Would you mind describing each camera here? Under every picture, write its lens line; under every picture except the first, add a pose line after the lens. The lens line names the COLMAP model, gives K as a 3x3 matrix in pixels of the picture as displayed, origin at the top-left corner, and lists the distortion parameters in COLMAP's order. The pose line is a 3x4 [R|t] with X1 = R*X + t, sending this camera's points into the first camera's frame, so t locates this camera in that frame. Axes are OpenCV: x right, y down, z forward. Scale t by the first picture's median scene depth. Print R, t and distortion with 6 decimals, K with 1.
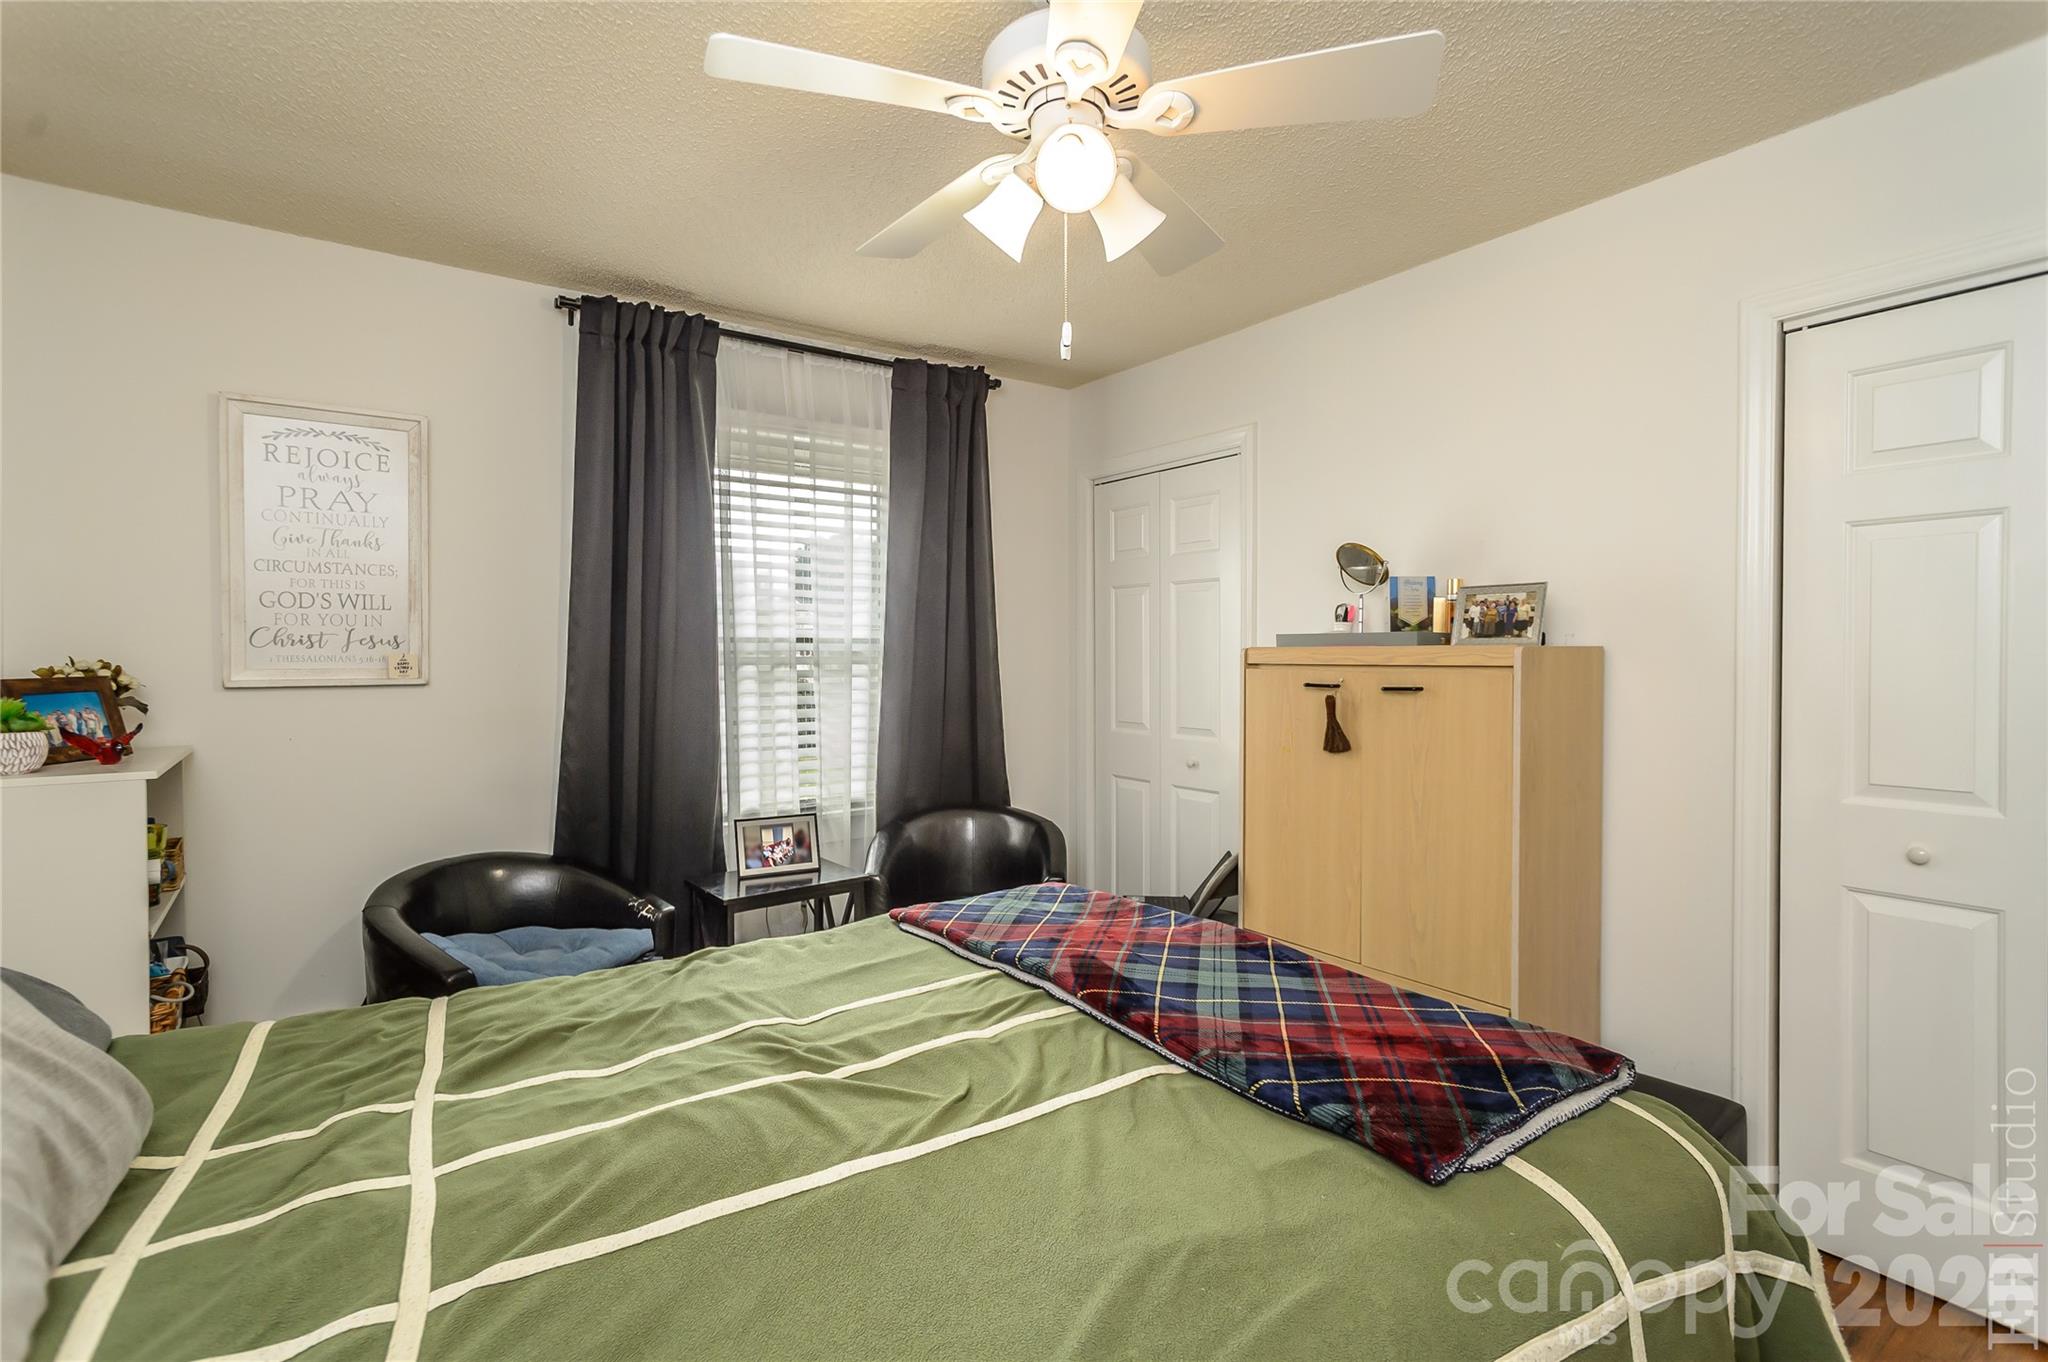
lens RADIAL K [[946.9, 0, 1008.5], [0, 946.9, 671.2], [0, 0, 1]] dist [-0.000313, 0.002287]
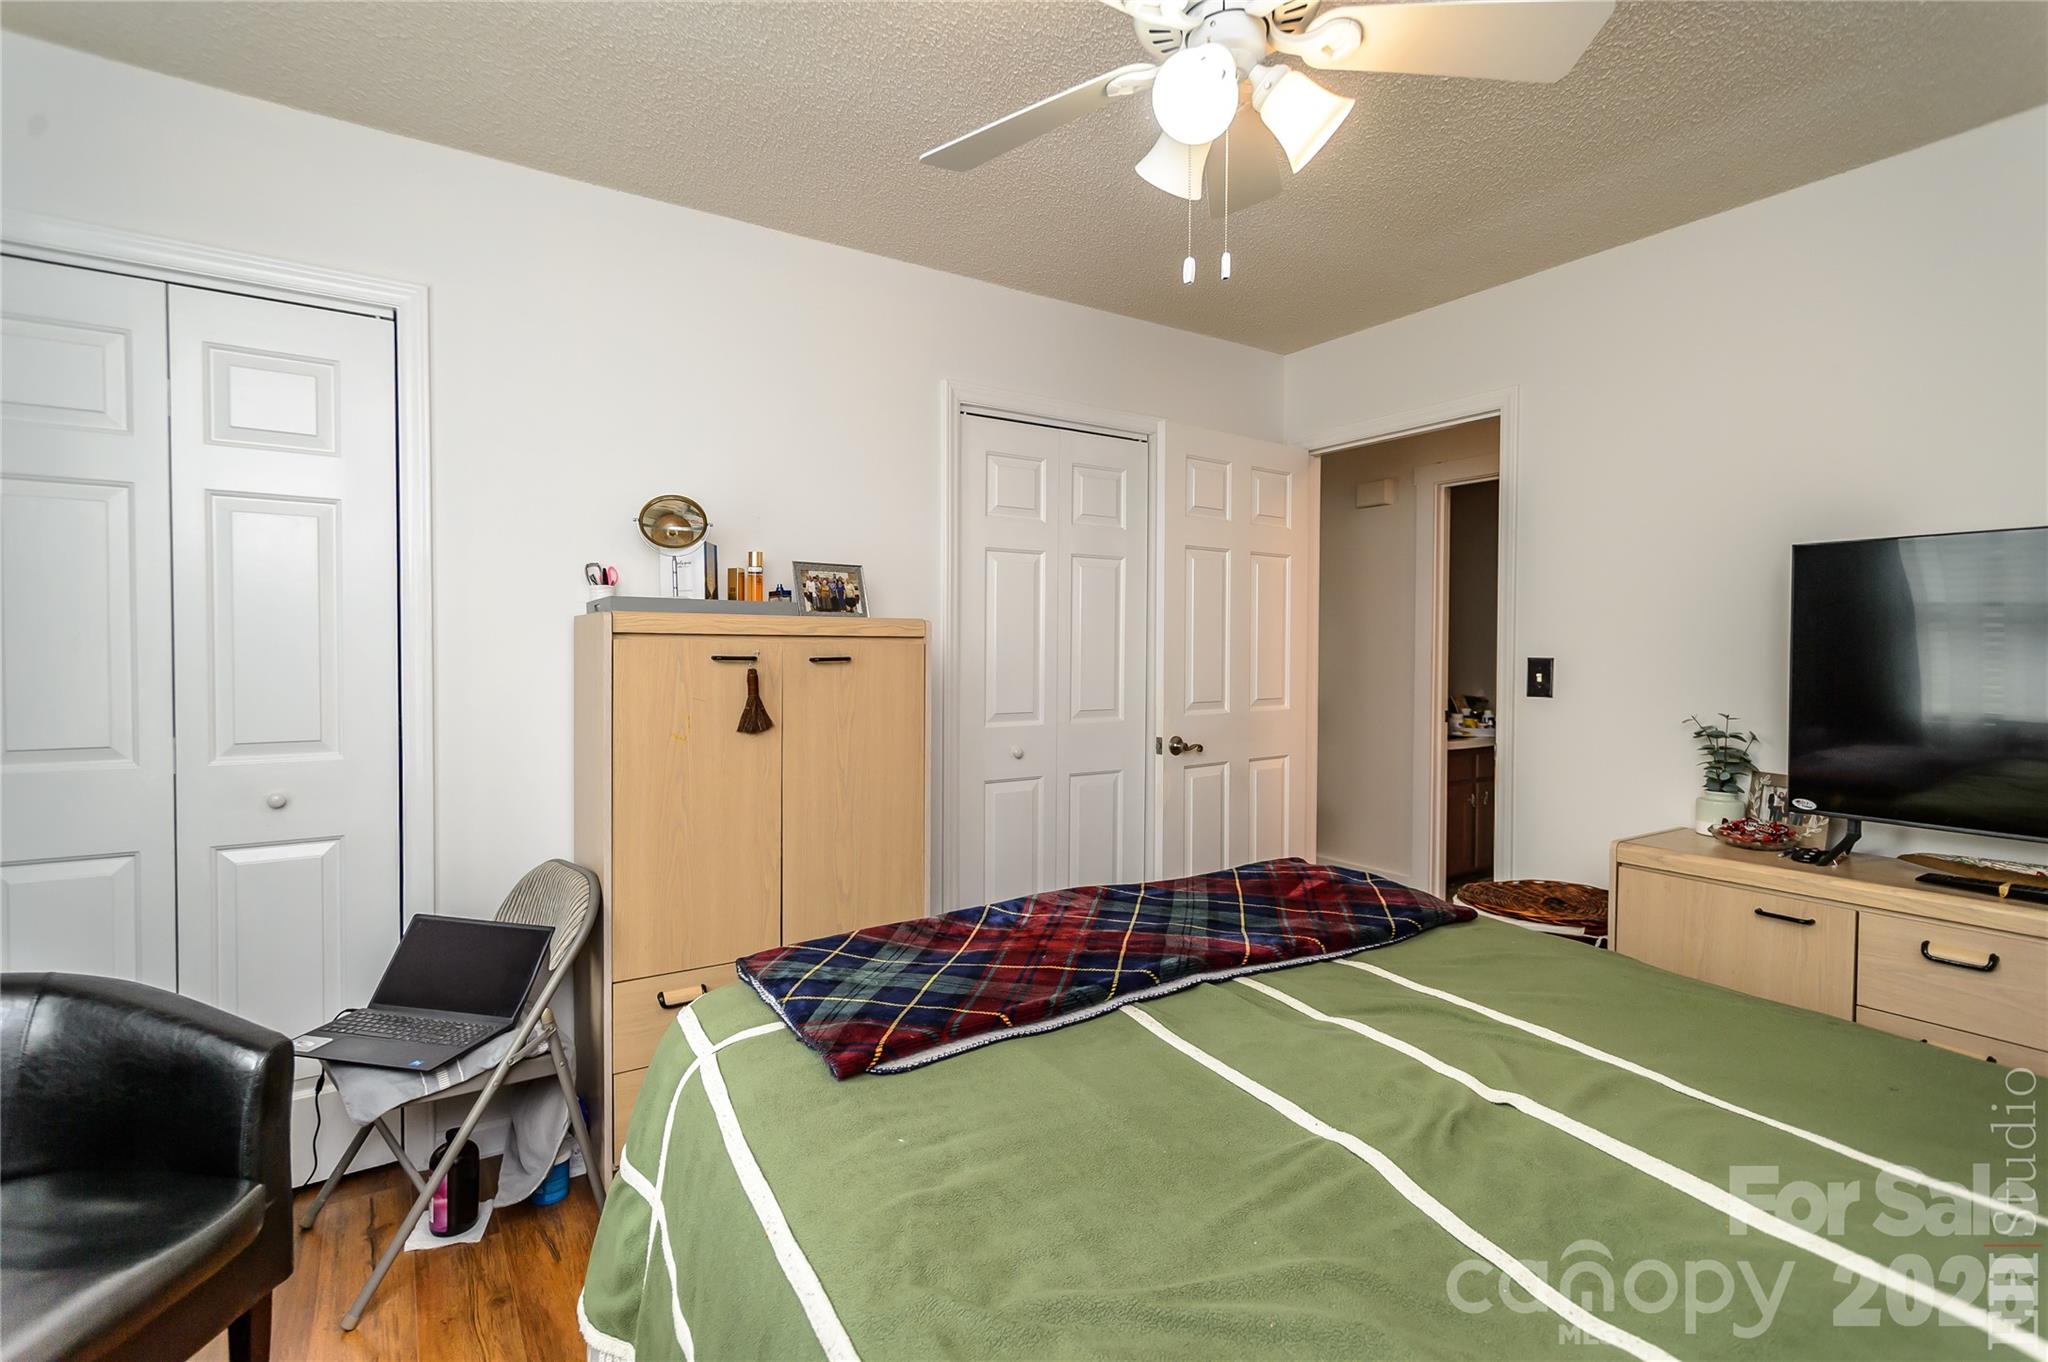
lens RADIAL K [[946.9, 0, 1022.6], [0, 946.9, 677.0], [0, 0, 1]] dist [-0.000313, 0.002287]
pose [[0.037355, -0.026581, 0.998948, -0.556354], [0.011493, 0.999591, 0.026169, 0.012837], [-0.999236, 0.010504, 0.037646, 0.731896]]
